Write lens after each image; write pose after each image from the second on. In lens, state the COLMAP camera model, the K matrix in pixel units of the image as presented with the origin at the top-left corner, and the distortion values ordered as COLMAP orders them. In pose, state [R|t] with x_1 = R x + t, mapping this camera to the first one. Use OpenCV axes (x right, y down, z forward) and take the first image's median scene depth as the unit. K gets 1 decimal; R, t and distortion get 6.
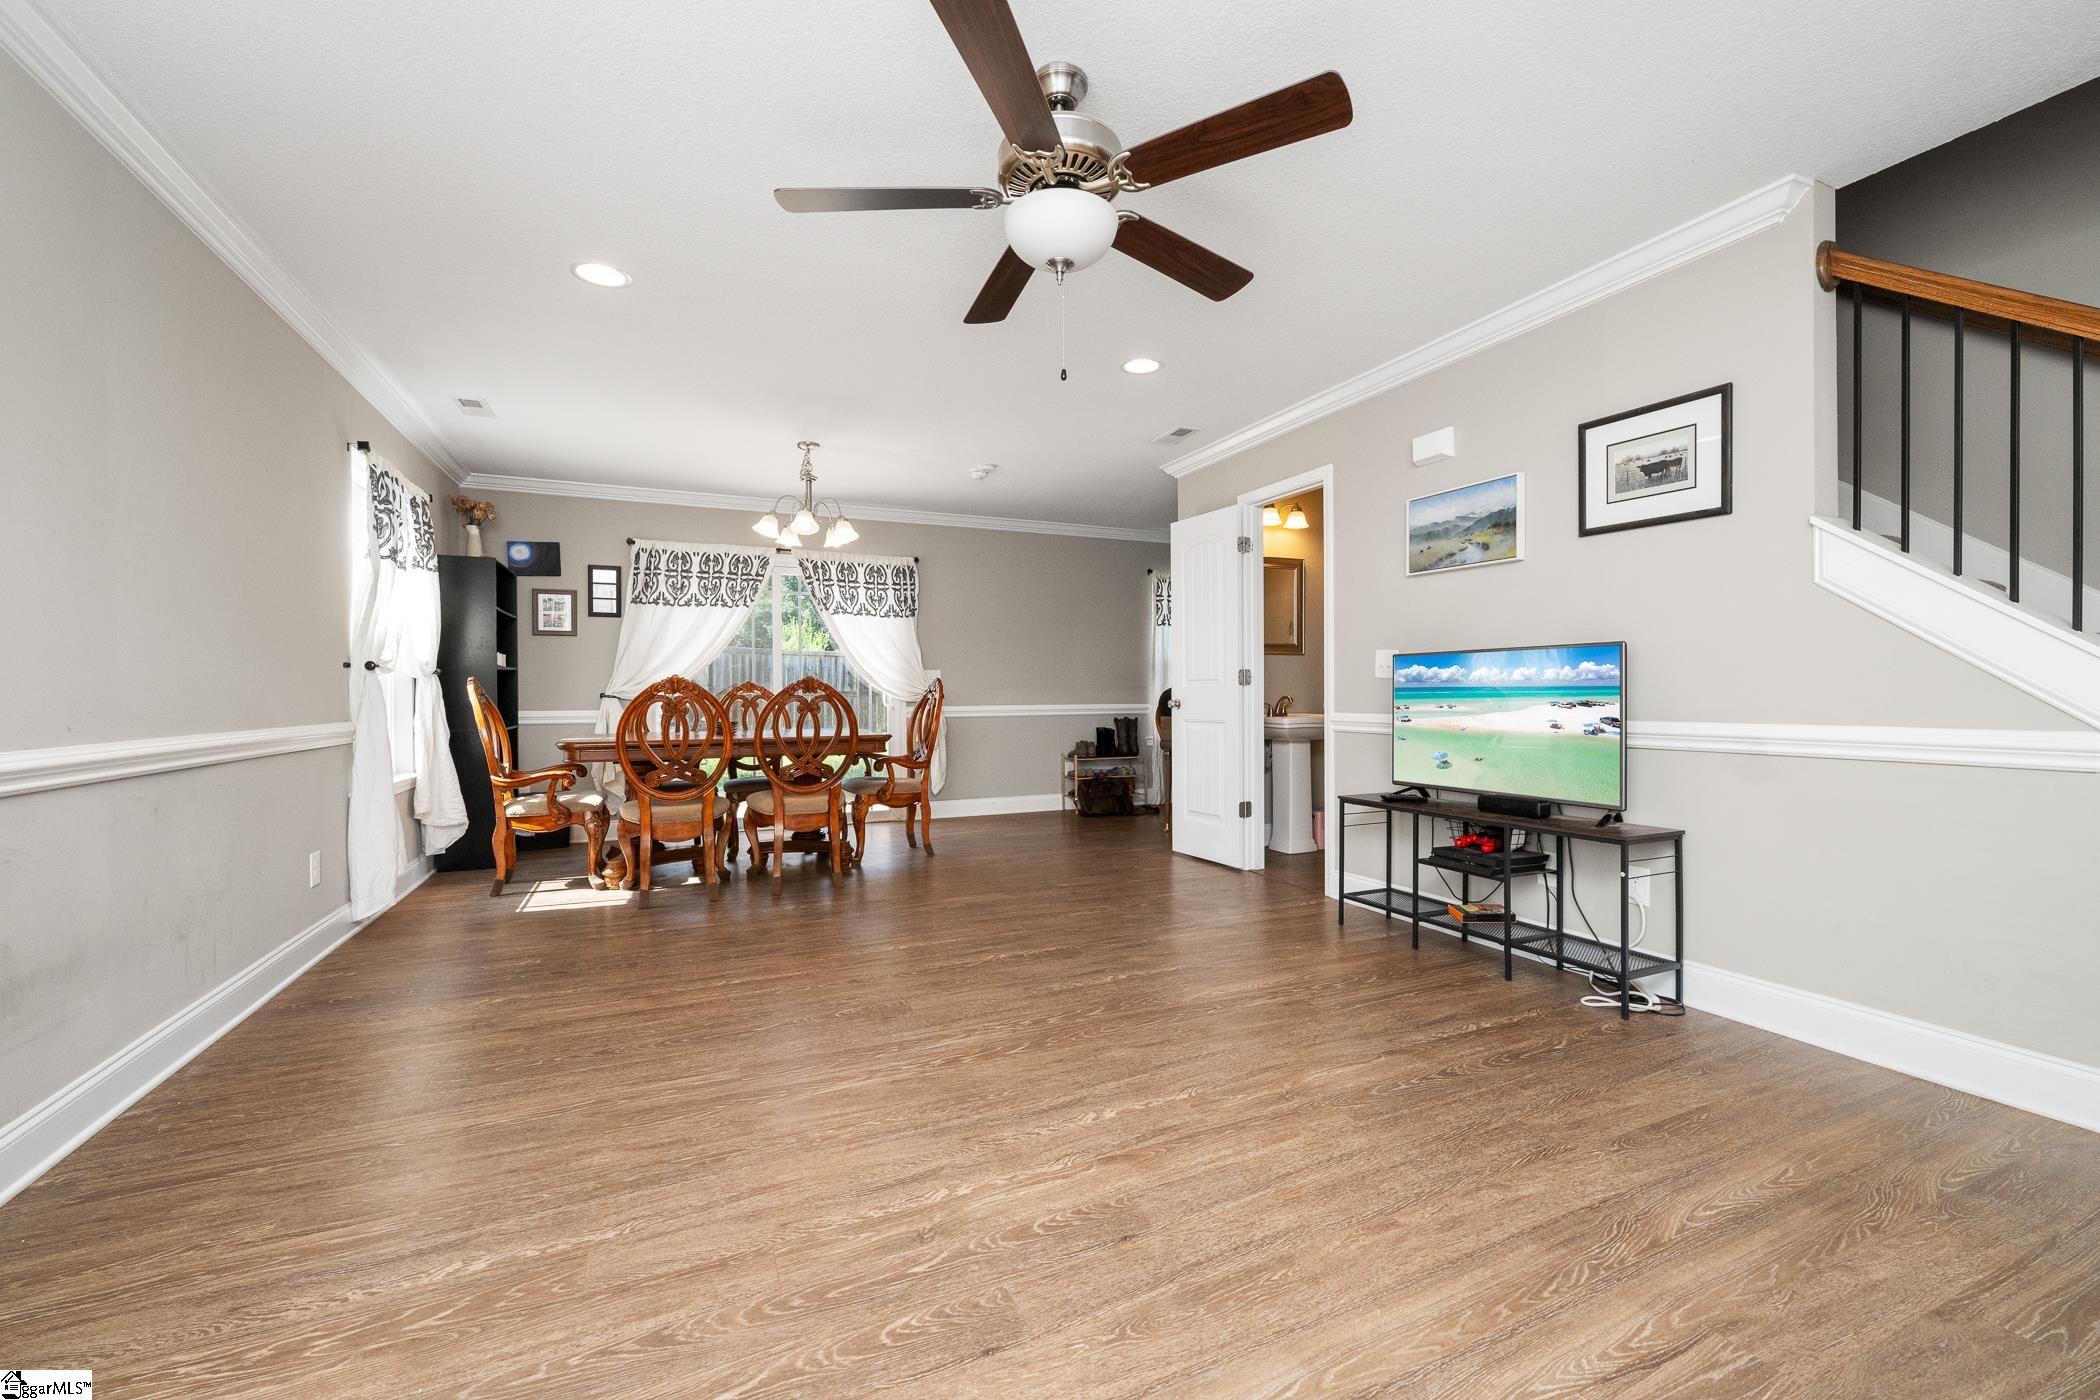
lens RADIAL K [[840.3, 0, 1039.7], [0, 840.3, 687.9], [0, 0, 1]] dist [-0.002363, 0.000175]
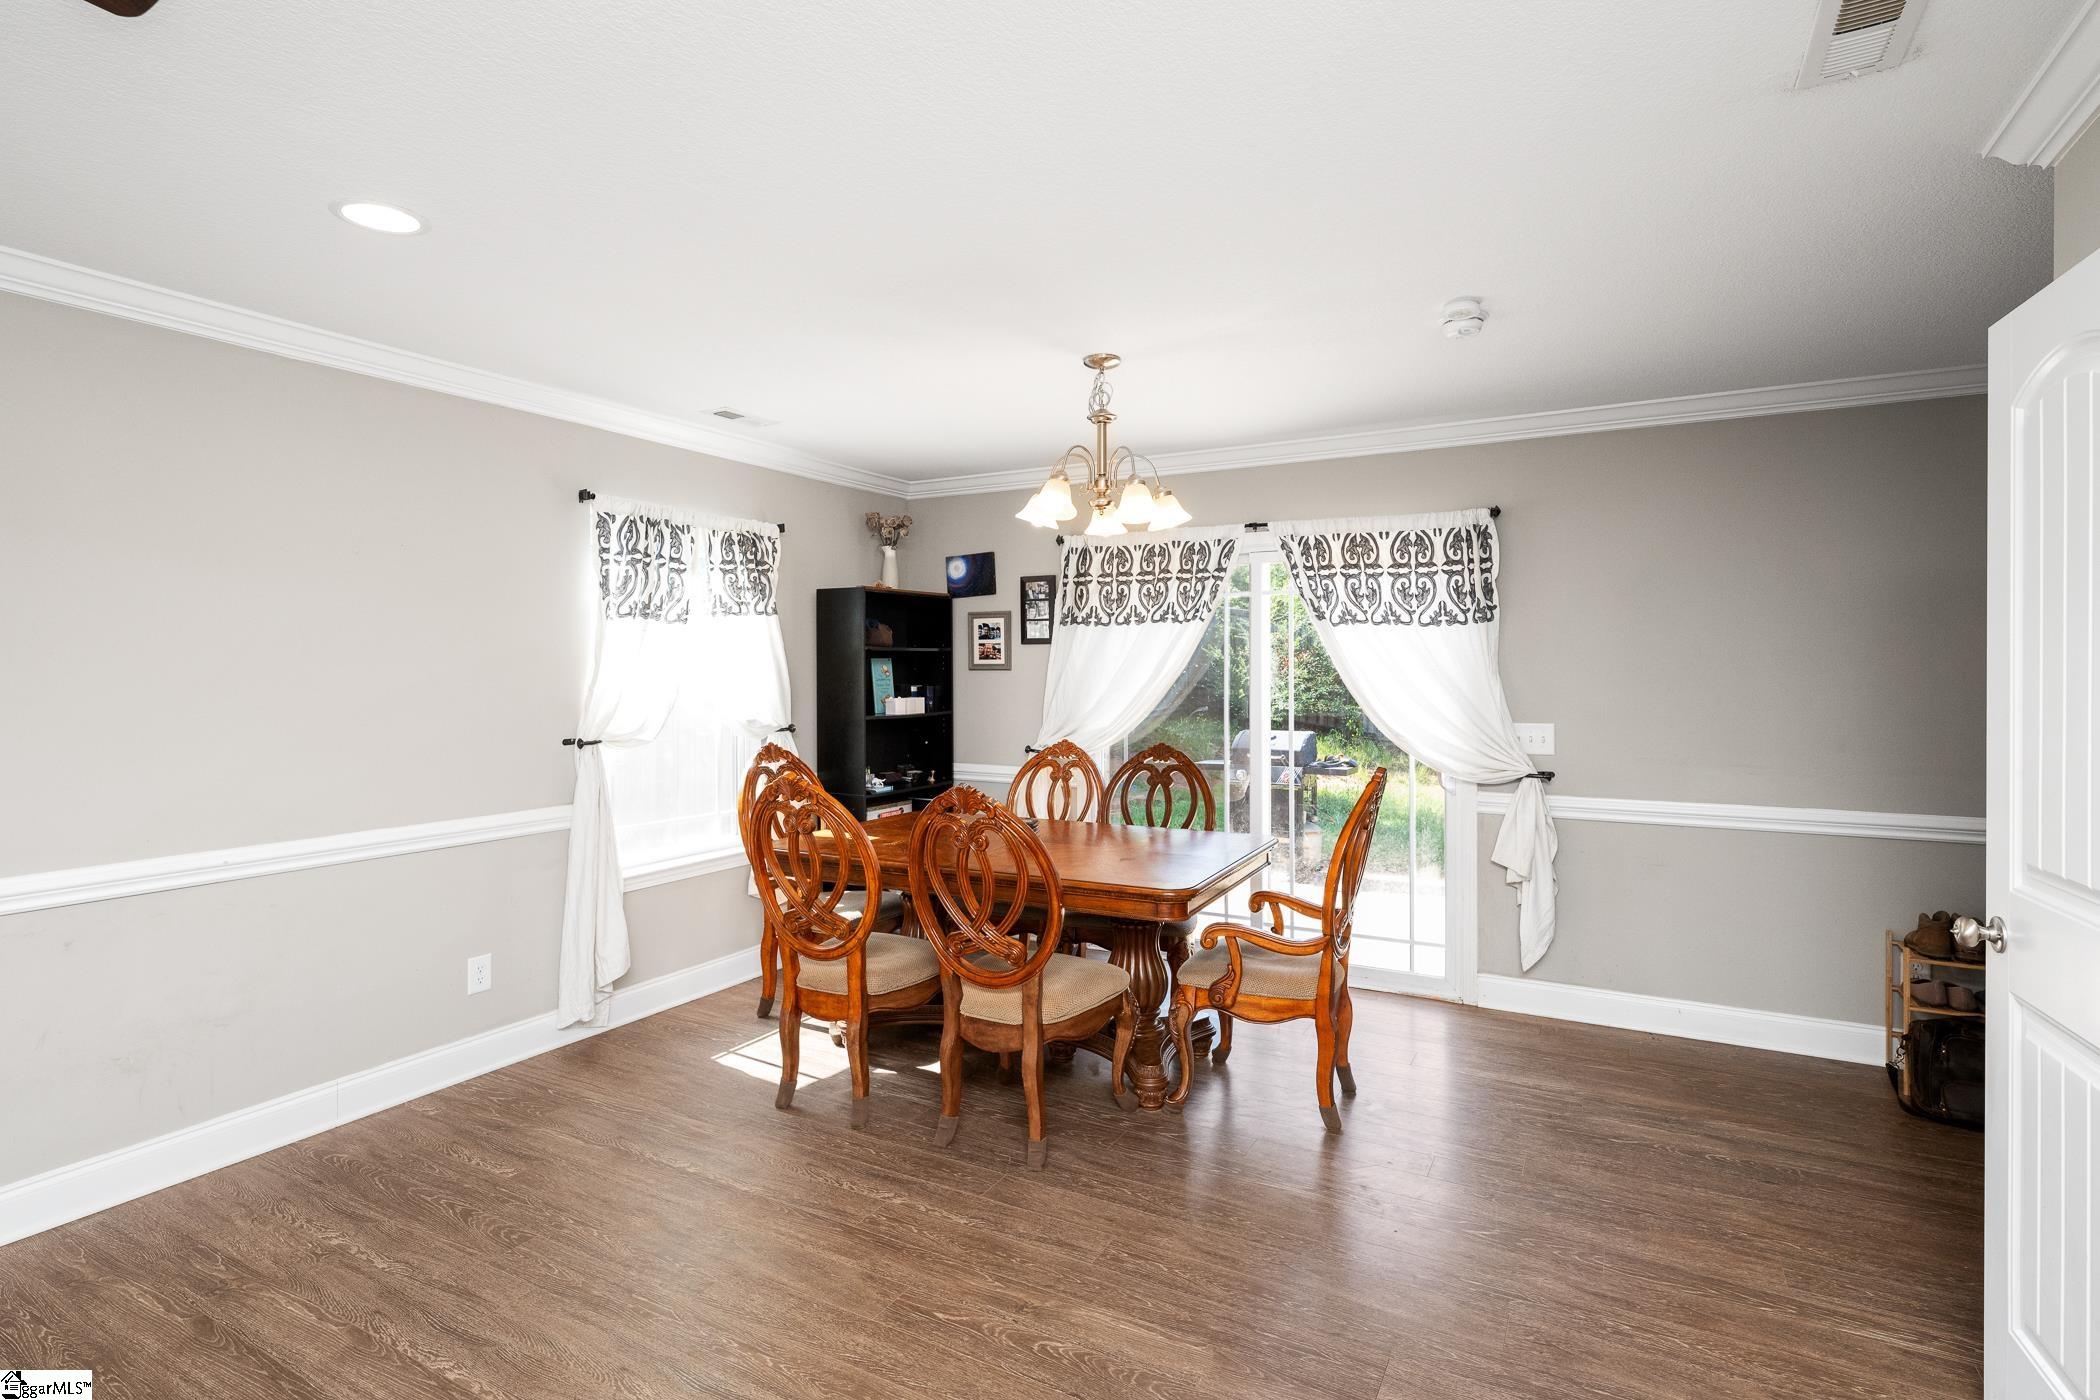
lens RADIAL K [[1018.5, 0, 1050.4], [0, 1018.5, 676.7], [0, 0, 1]] dist [-0.002138, 0.000916]
pose [[0.602069, 0.011240, -0.798365, 0.214952], [0.002010, 0.999876, 0.015593, -0.068453], [0.798442, -0.010992, 0.601972, 0.450616]]
